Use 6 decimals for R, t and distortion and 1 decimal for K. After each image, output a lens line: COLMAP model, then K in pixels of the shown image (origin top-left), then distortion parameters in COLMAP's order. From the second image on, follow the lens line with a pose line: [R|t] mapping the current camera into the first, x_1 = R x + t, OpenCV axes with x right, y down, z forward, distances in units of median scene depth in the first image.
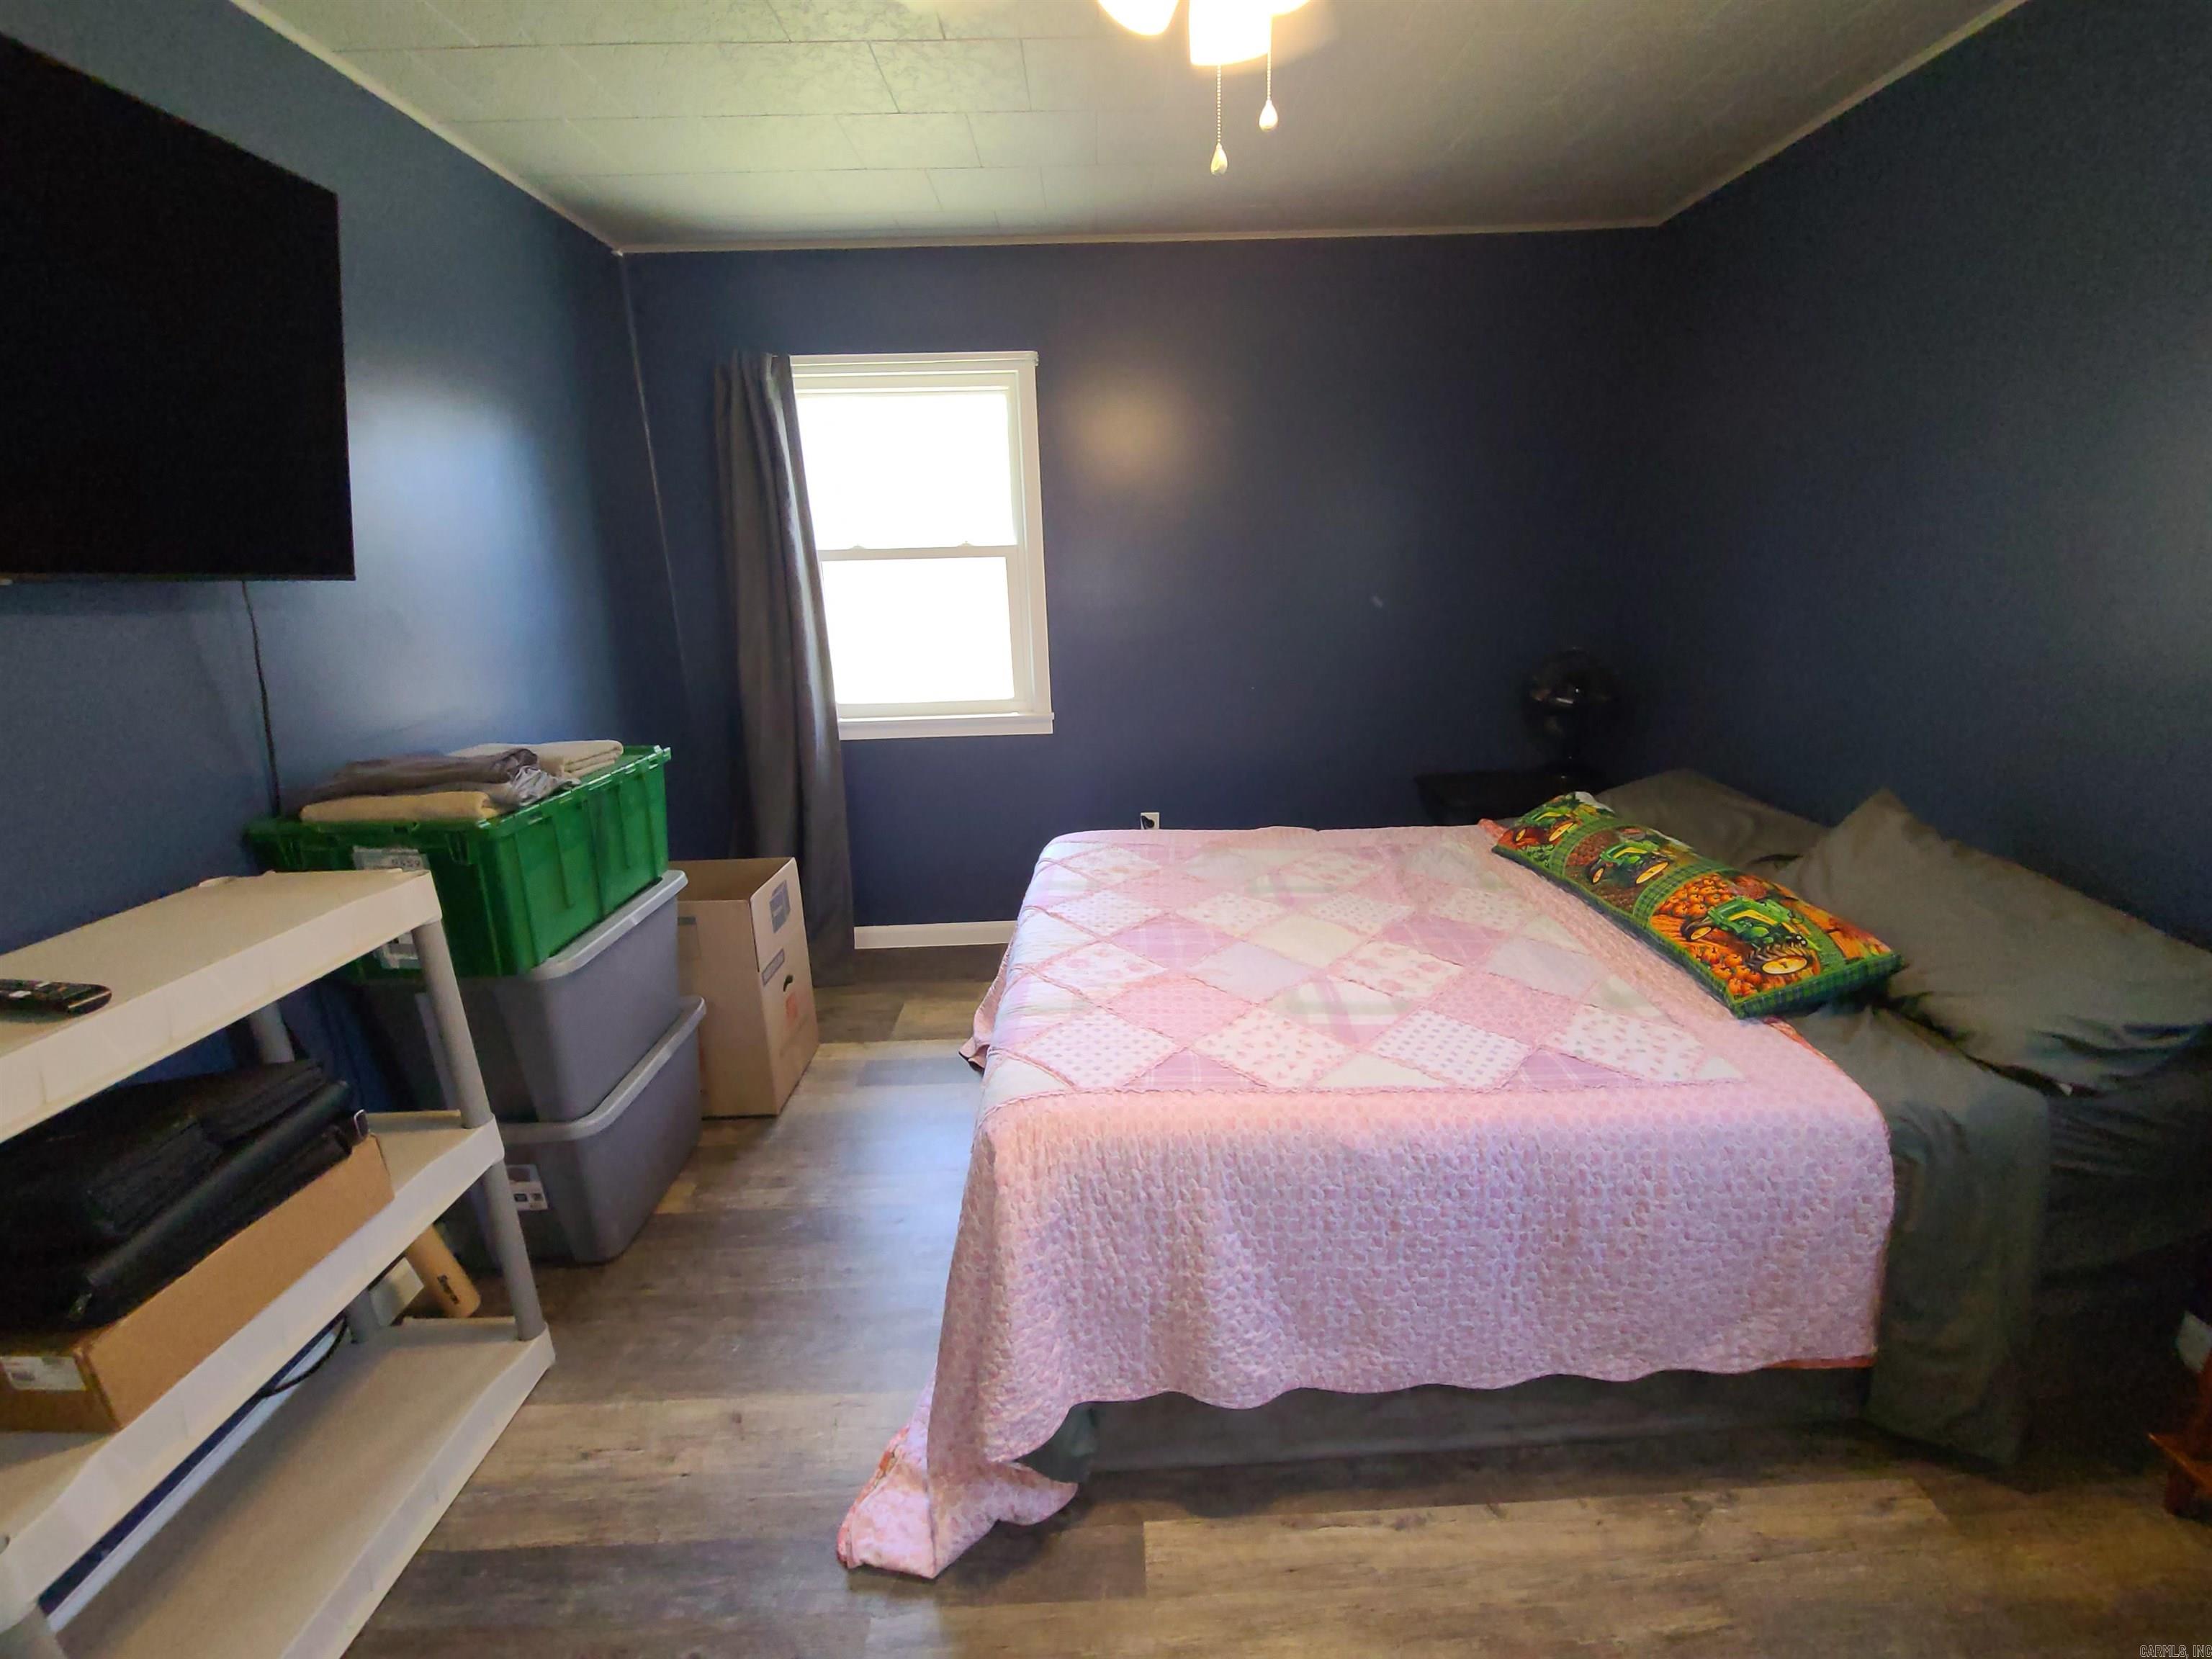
lens RADIAL K [[902.1, 0, 1124.9], [0, 902.1, 820.9], [0, 0, 1]] dist [-0.000855, -0.002114]
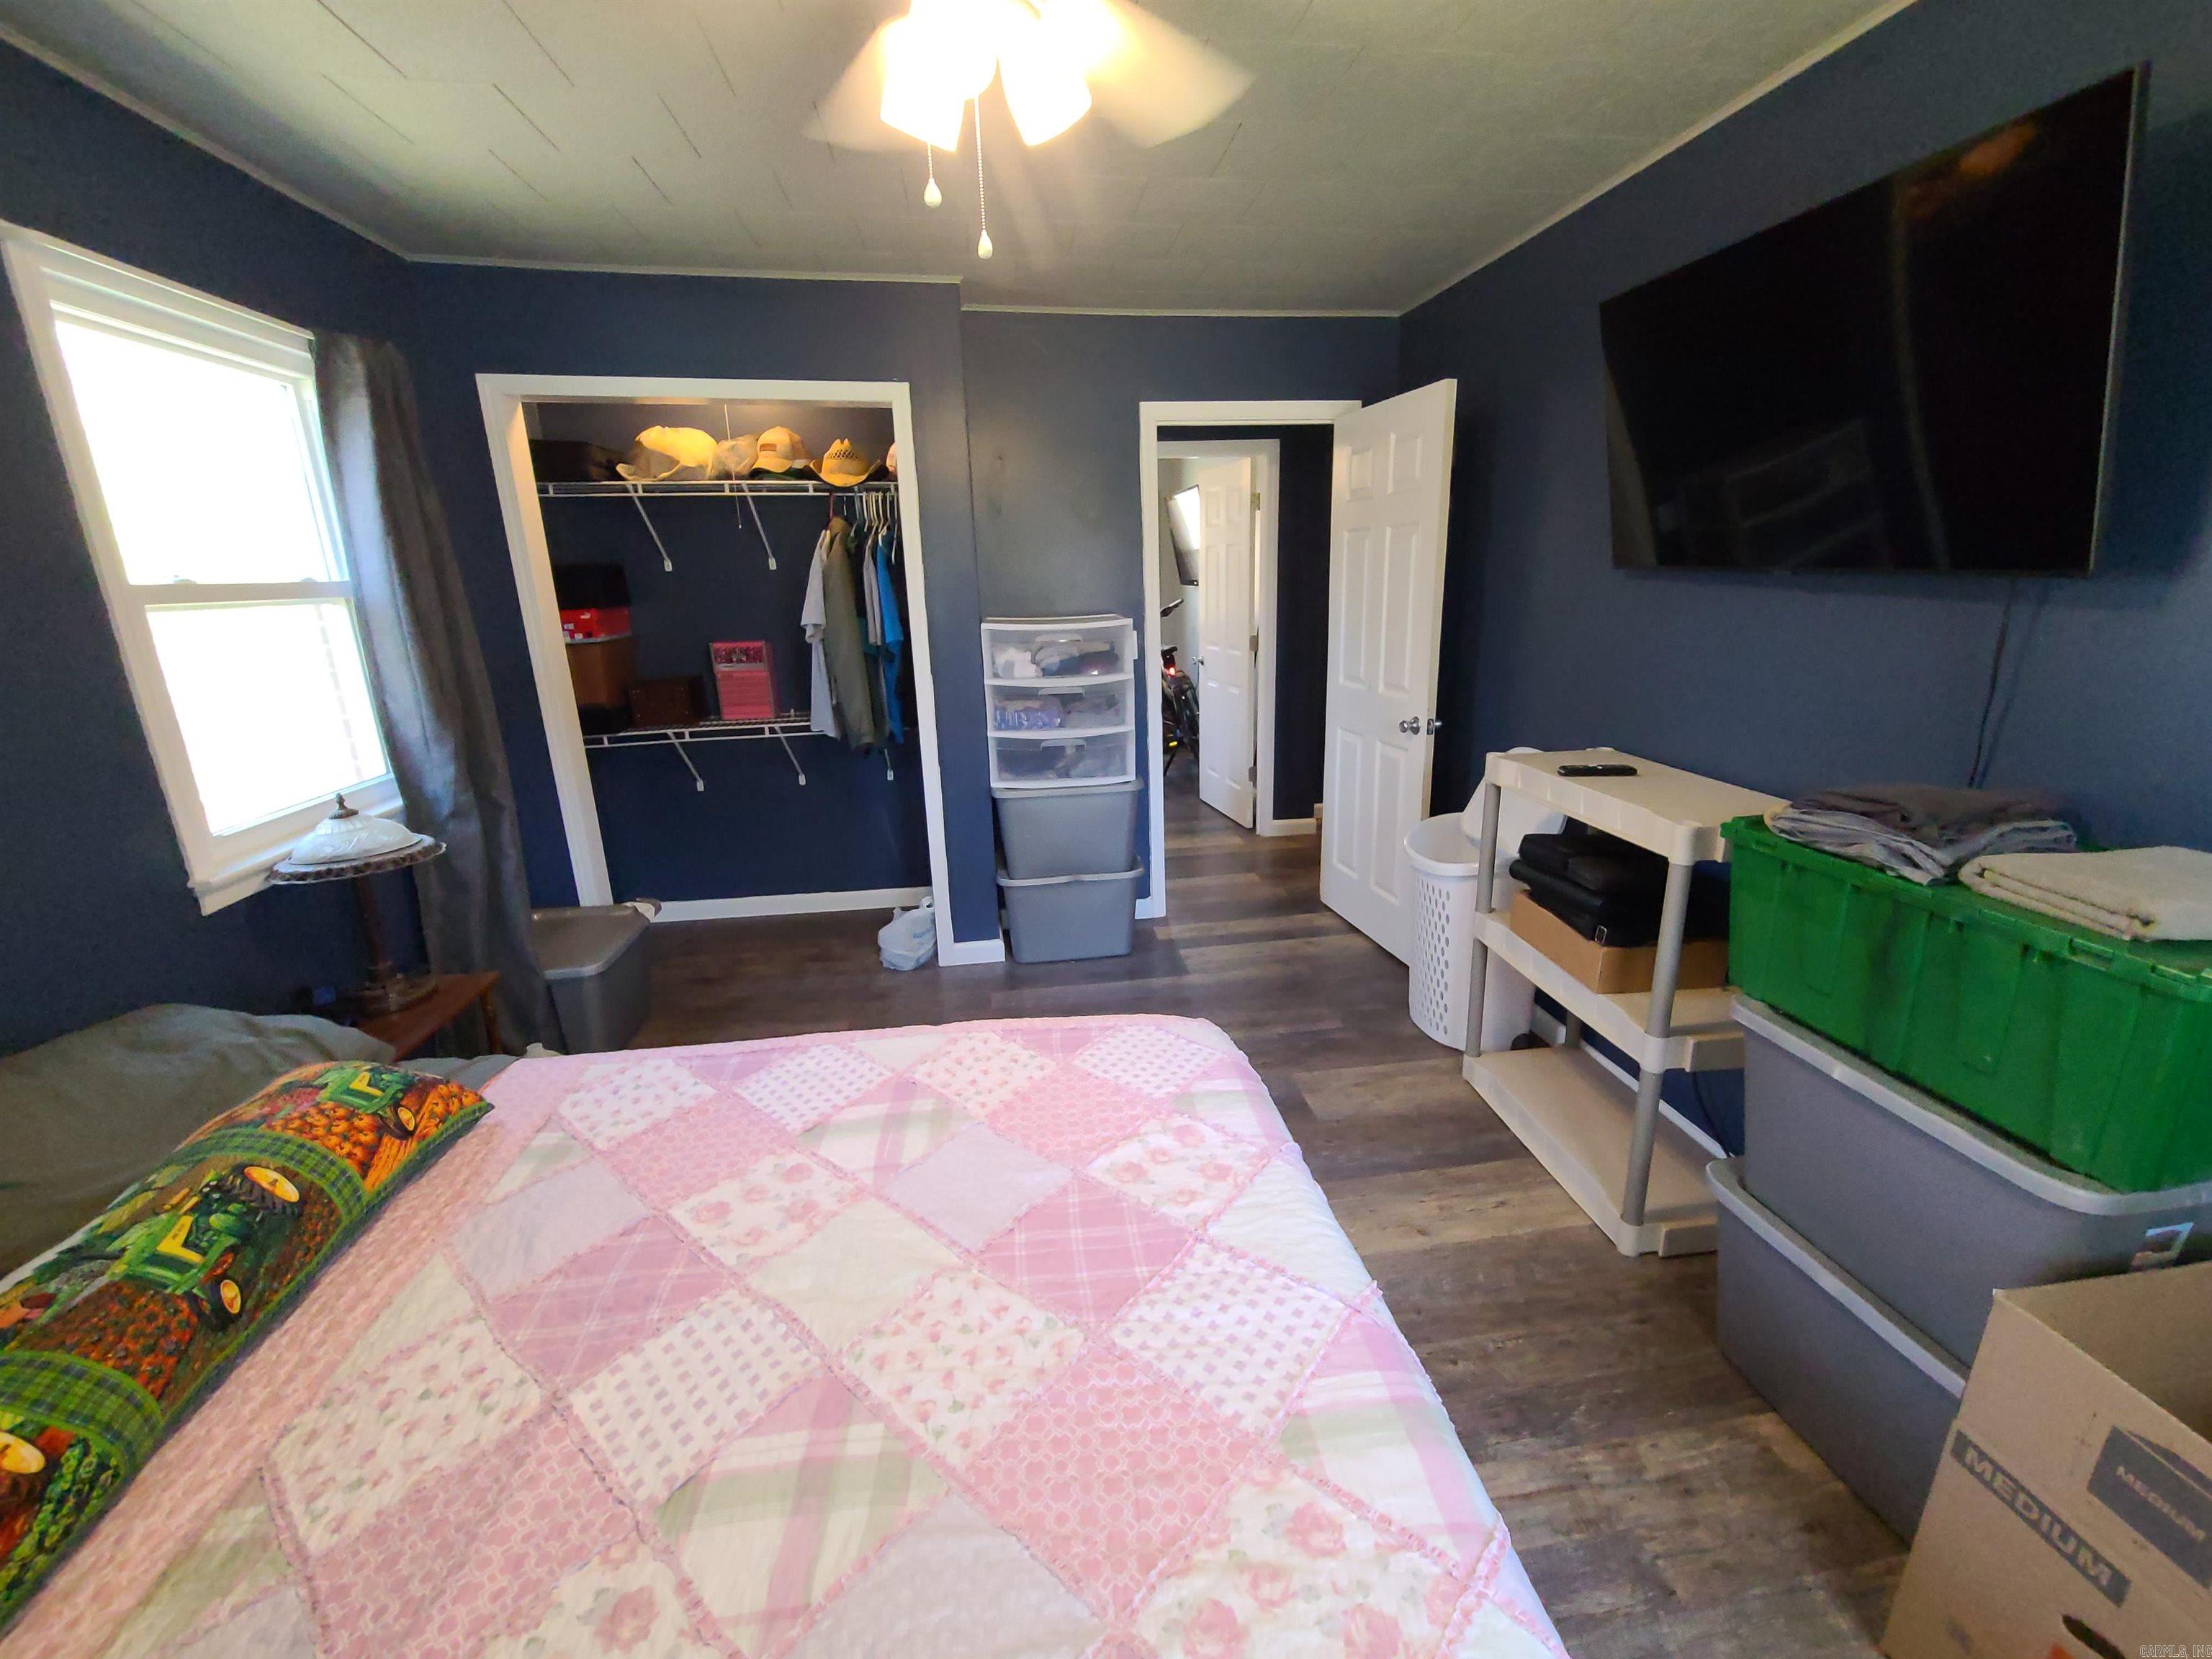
lens RADIAL K [[902.1, 0, 1124.9], [0, 902.1, 820.9], [0, 0, 1]] dist [-0.000855, -0.002114]
pose [[-0.990654, 0.083072, -0.108182, 0.093604], [0.015468, 0.856446, 0.516005, -0.566970], [0.135518, 0.509509, -0.849727, 1.862811]]
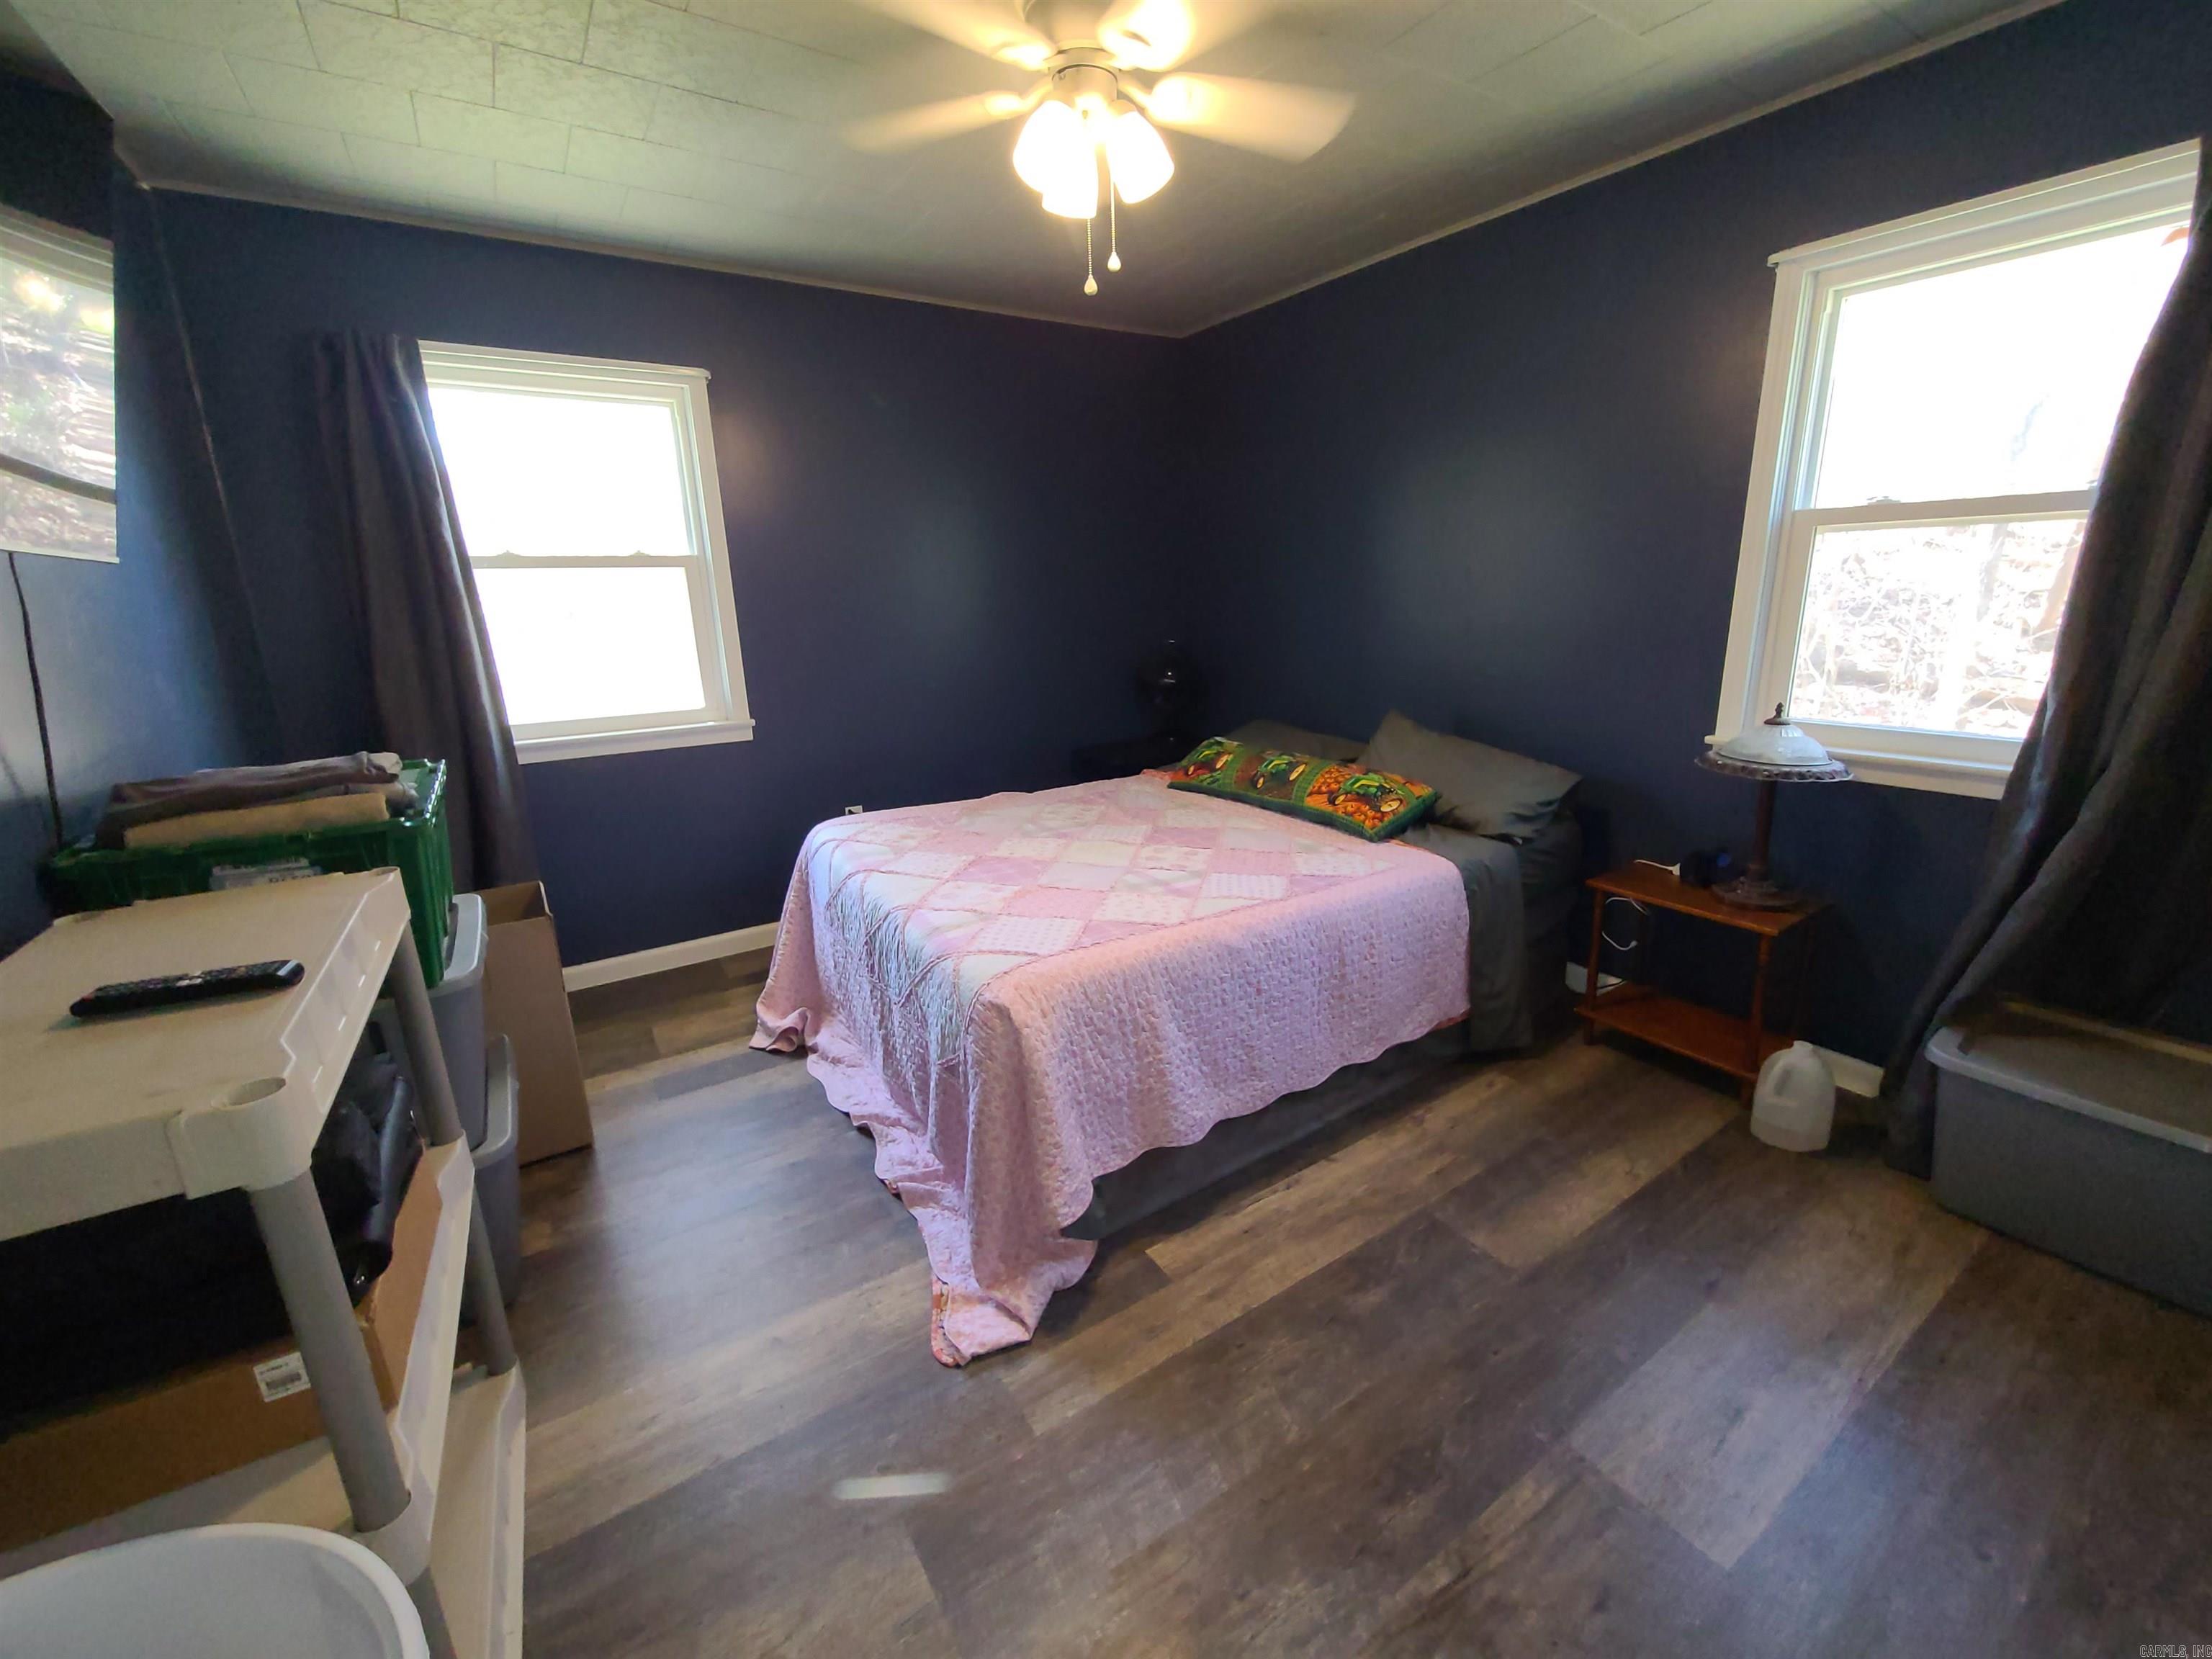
lens RADIAL K [[902.1, 0, 1124.9], [0, 902.1, 820.9], [0, 0, 1]] dist [-0.000855, -0.002114]
pose [[0.845370, -0.128855, 0.518408, -0.593395], [0.146666, 0.989163, 0.006697, 0.110387], [-0.513653, 0.070371, 0.855107, -0.191062]]
